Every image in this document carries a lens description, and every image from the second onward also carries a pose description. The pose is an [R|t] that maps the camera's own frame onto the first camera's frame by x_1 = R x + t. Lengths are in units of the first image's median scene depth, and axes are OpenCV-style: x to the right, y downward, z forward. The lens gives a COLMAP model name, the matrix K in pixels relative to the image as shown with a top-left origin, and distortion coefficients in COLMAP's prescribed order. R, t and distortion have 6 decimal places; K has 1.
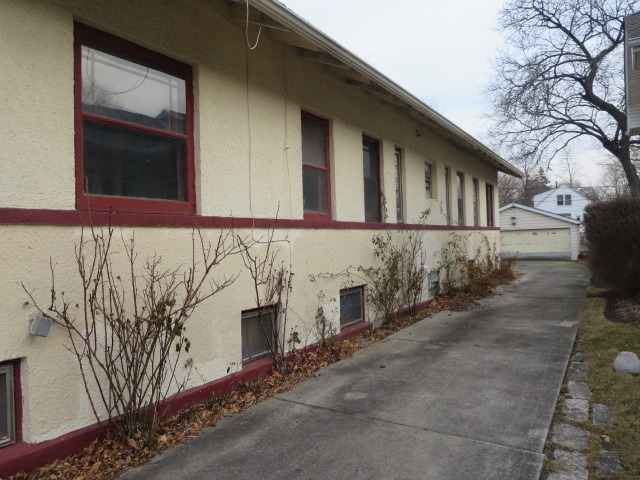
lens RADIAL K [[444.6, 0, 320.0], [0, 444.6, 240.0], [0, 0, 1]] dist [-0.050429, 0.005031]
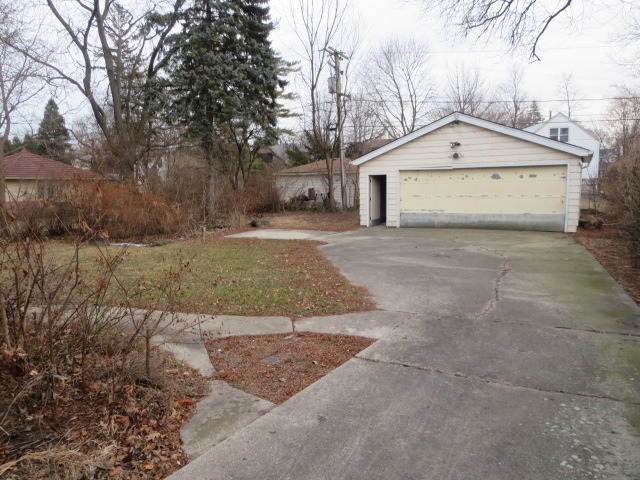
lens RADIAL K [[444.6, 0, 320.0], [0, 444.6, 240.0], [0, 0, 1]] dist [-0.050429, 0.005031]
pose [[0.999761, 0.011857, 0.018352, 0.281610], [-0.014058, 0.992074, 0.124866, -0.002386], [-0.016726, -0.125094, 0.992004, 0.498061]]
